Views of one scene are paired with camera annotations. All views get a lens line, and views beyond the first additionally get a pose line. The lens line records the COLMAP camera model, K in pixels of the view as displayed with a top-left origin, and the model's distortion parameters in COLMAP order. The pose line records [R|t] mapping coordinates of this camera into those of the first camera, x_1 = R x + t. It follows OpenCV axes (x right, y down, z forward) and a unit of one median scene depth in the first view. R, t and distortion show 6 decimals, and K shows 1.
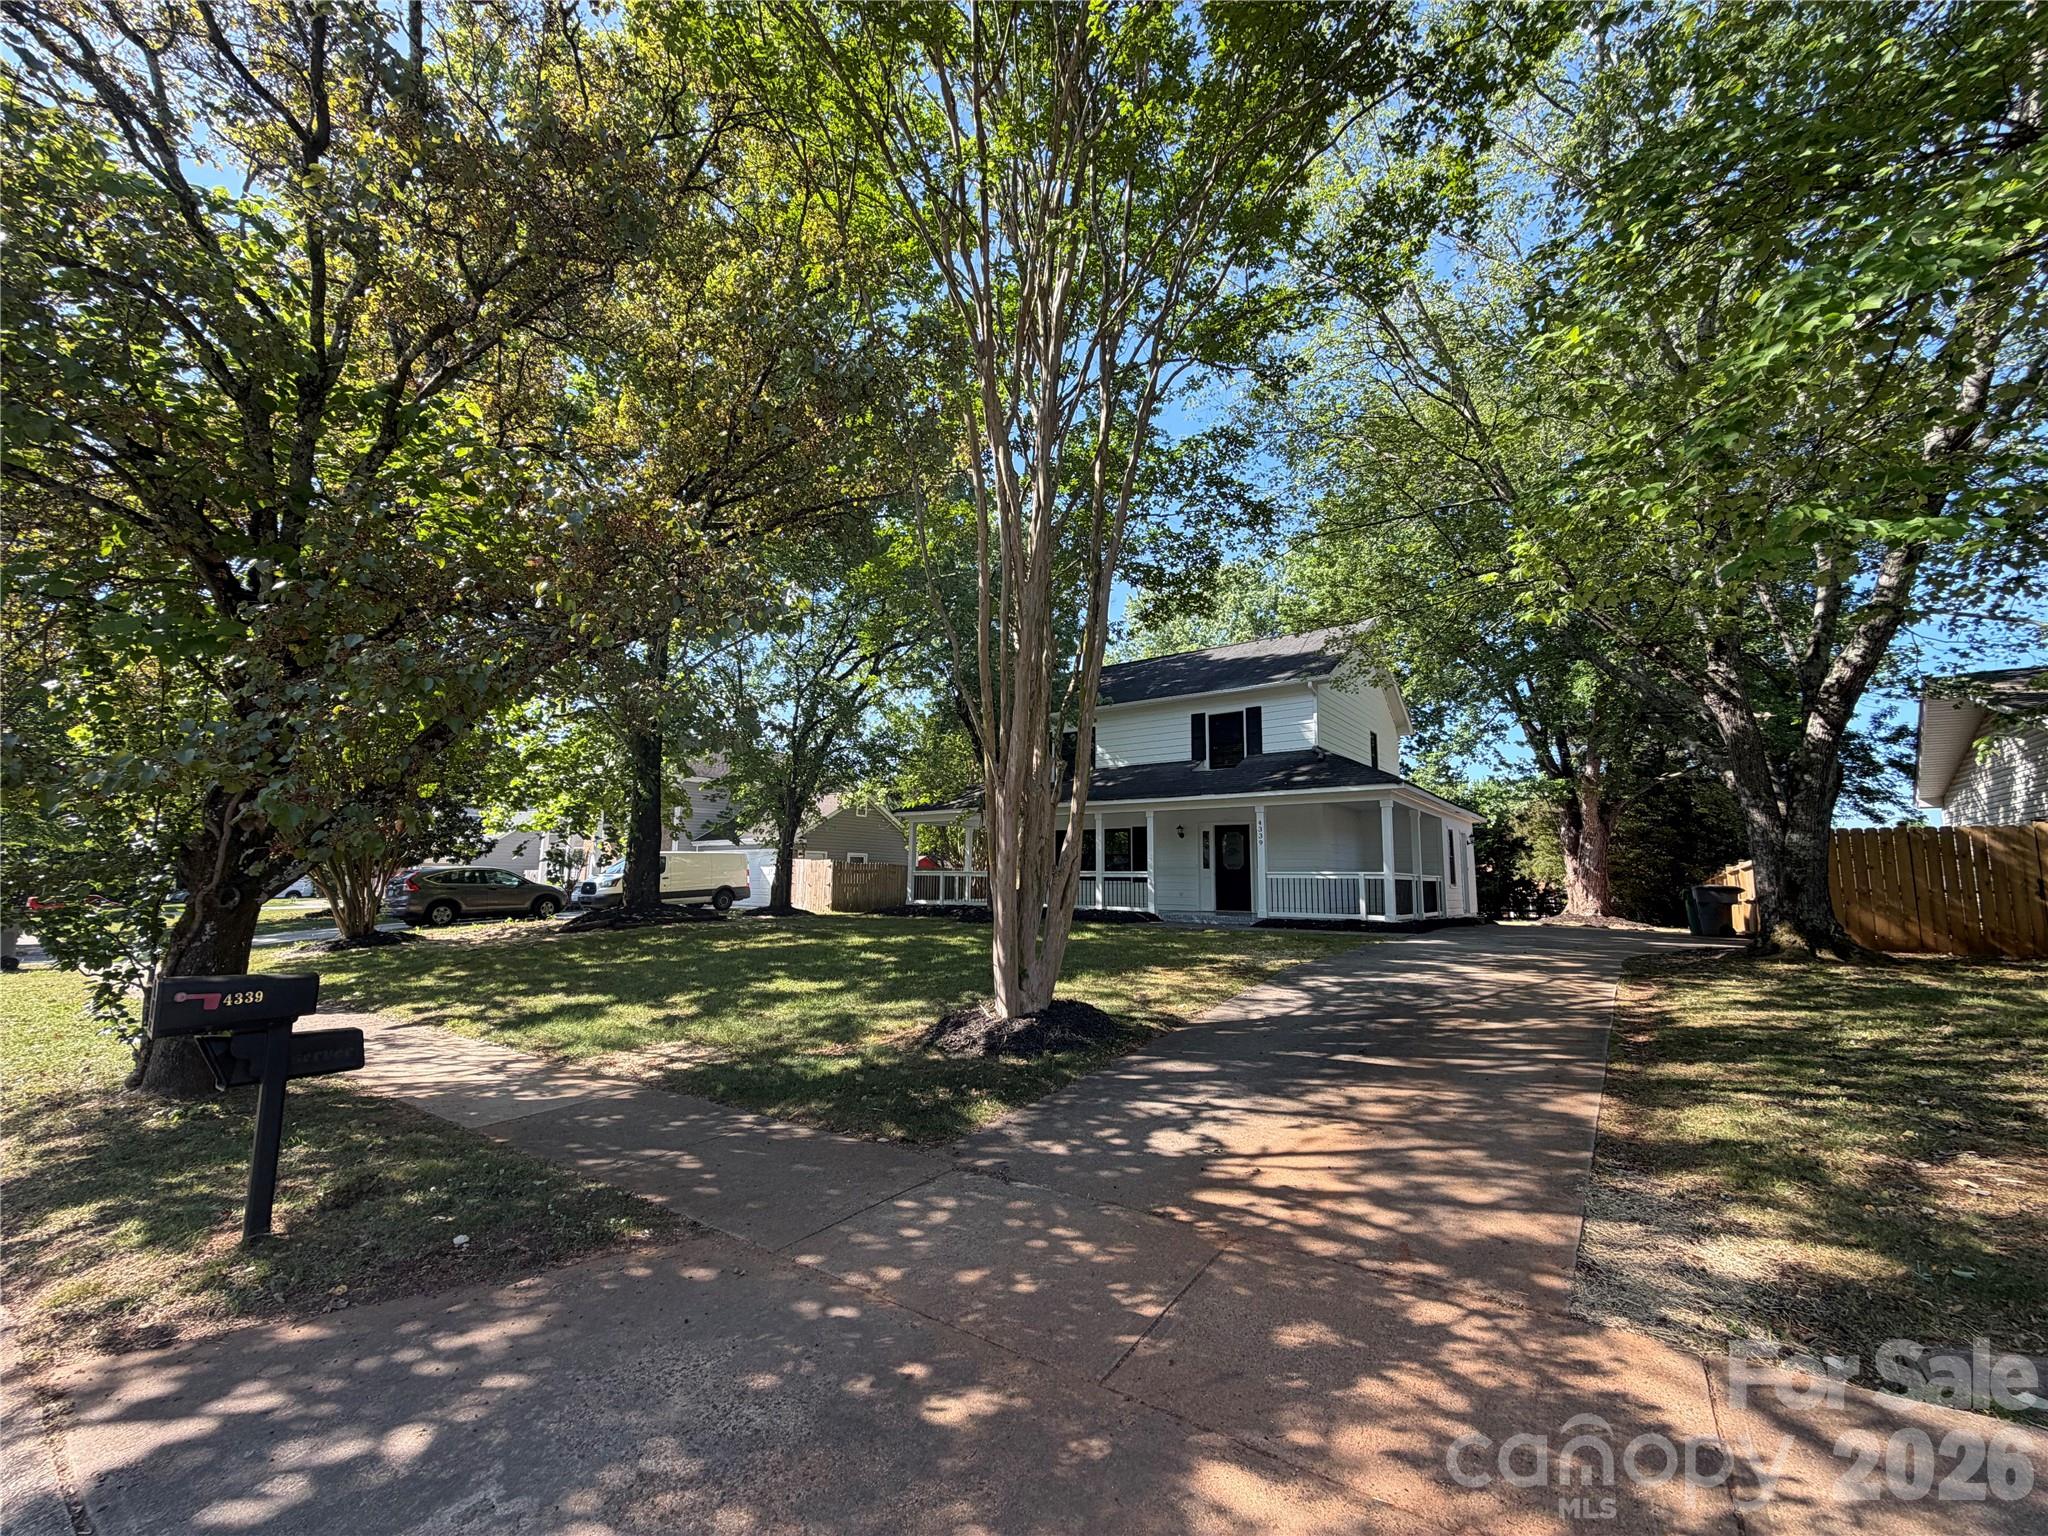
lens RADIAL K [[824.0, 0, 1024.0], [0, 824.0, 768.0], [0, 0, 1]] dist [0.000934, 0.000075]
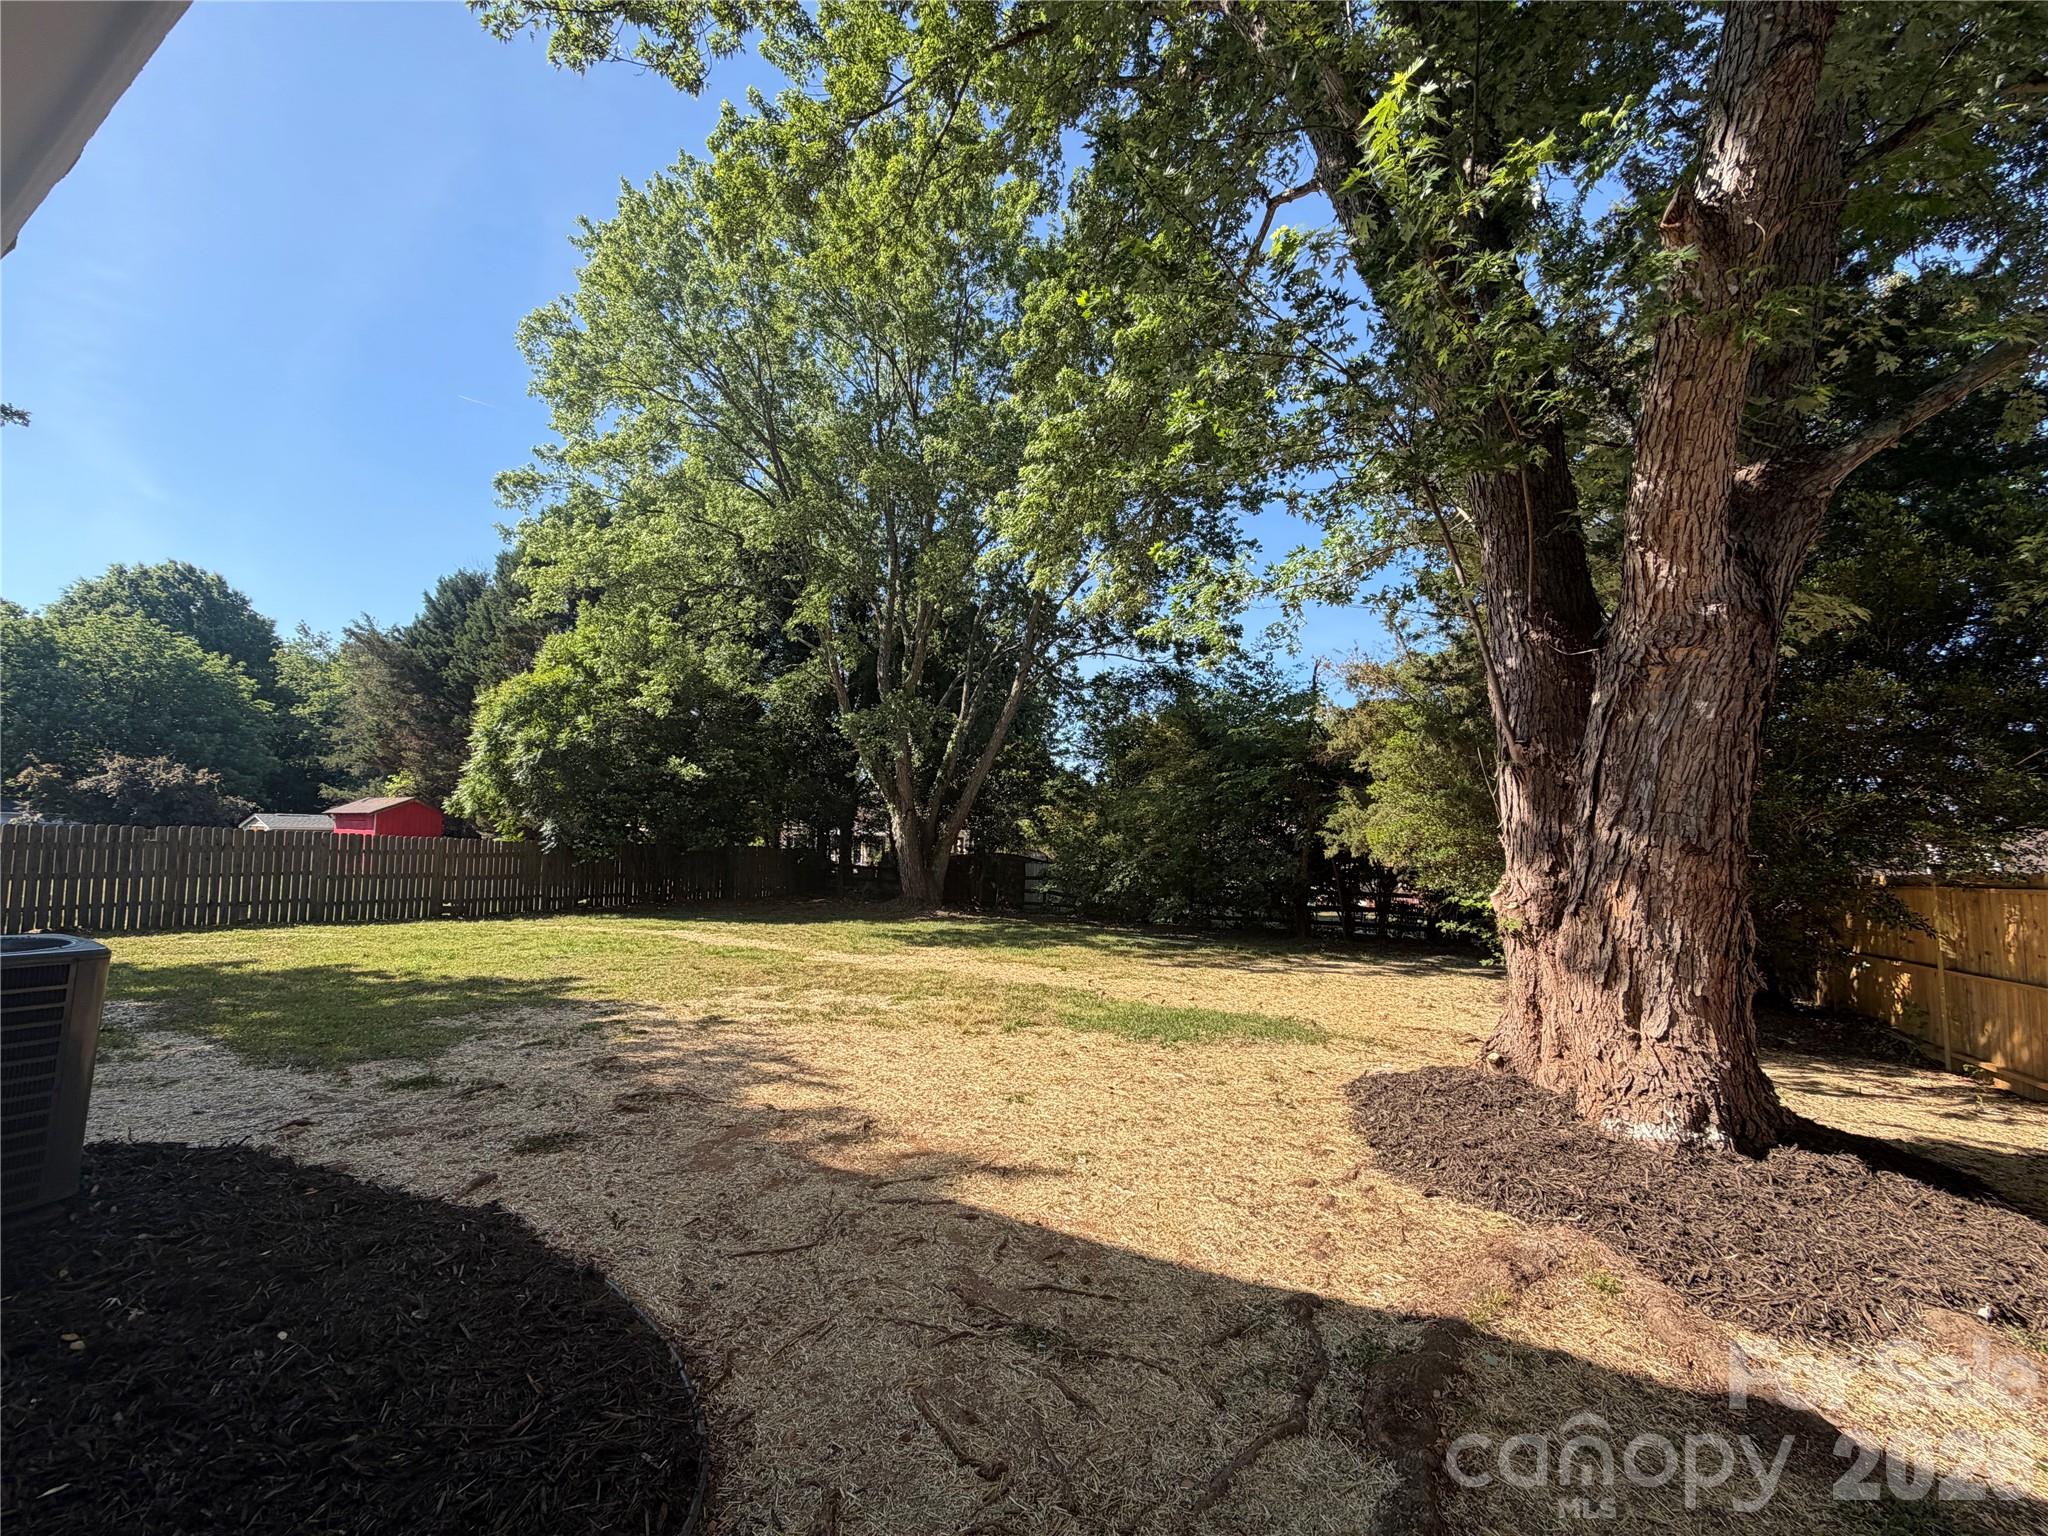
lens RADIAL K [[824.0, 0, 1024.0], [0, 824.0, 768.0], [0, 0, 1]] dist [0.000934, 0.000075]
pose [[0.990286, 0.018126, 0.137860, 0.652900], [-0.025761, 0.998219, 0.053801, 0.122543], [-0.136640, -0.056830, 0.988989, 1.038121]]
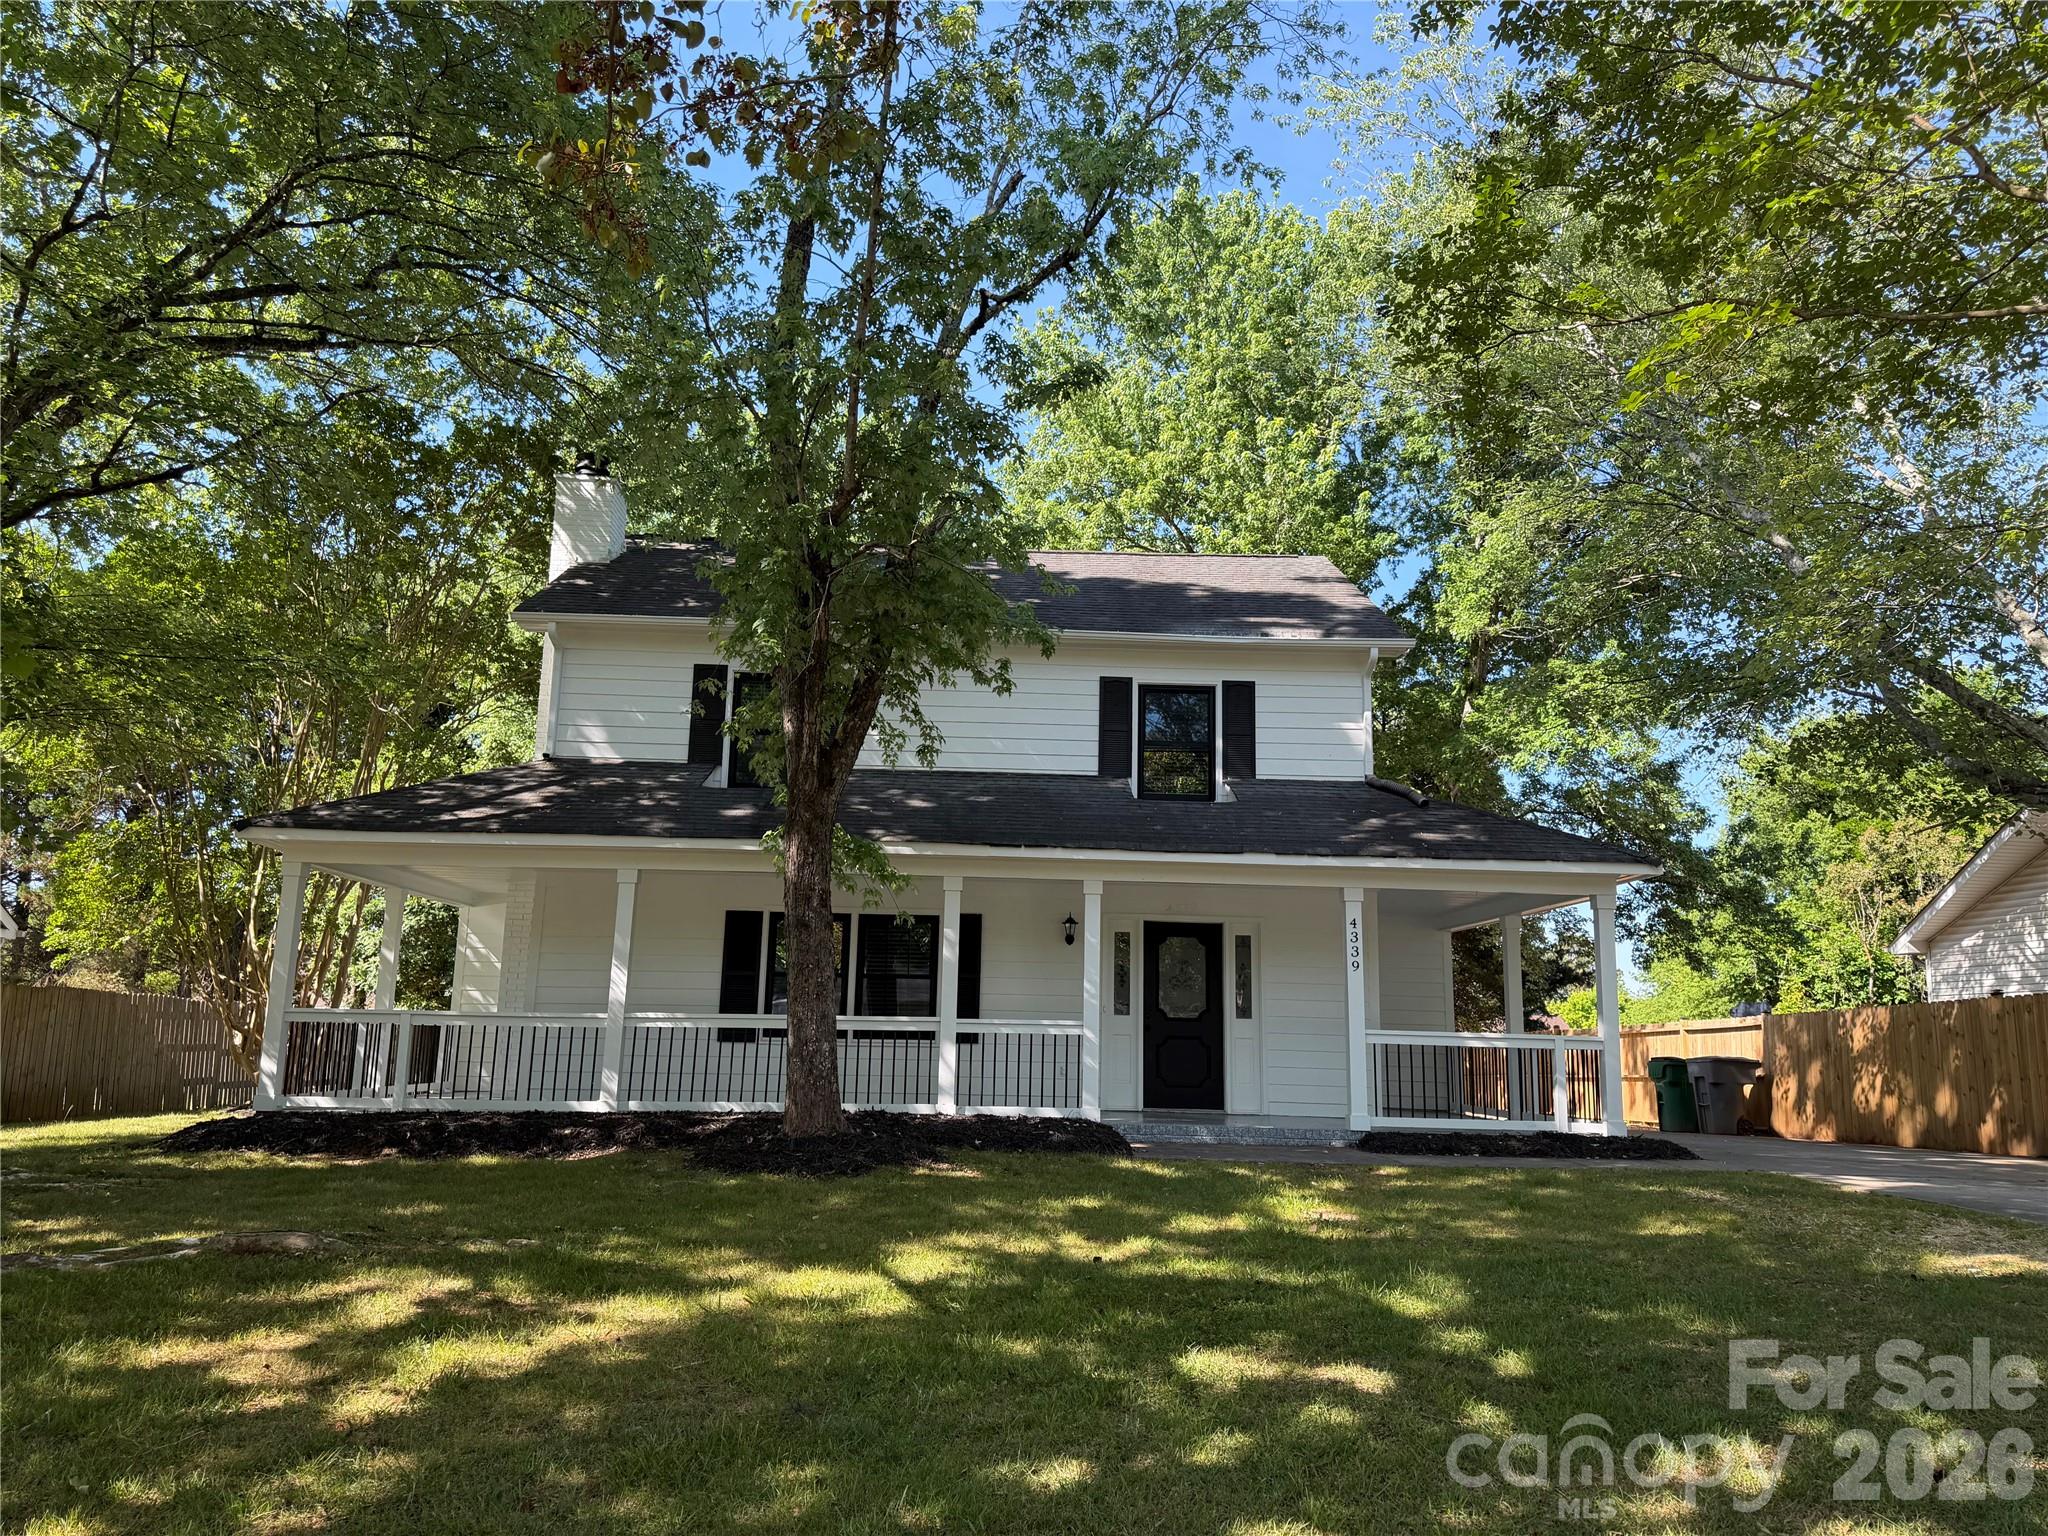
lens RADIAL K [[1396.0, 0, 1024.0], [0, 1396.0, 768.0], [0, 0, 1]] dist [0.053794, -0.001245]
pose [[0.769775, 0.116542, 0.627586, -0.309247], [-0.099259, 0.993086, -0.062668, 0.038523], [-0.630551, -0.014054, 0.776021, 0.406687]]
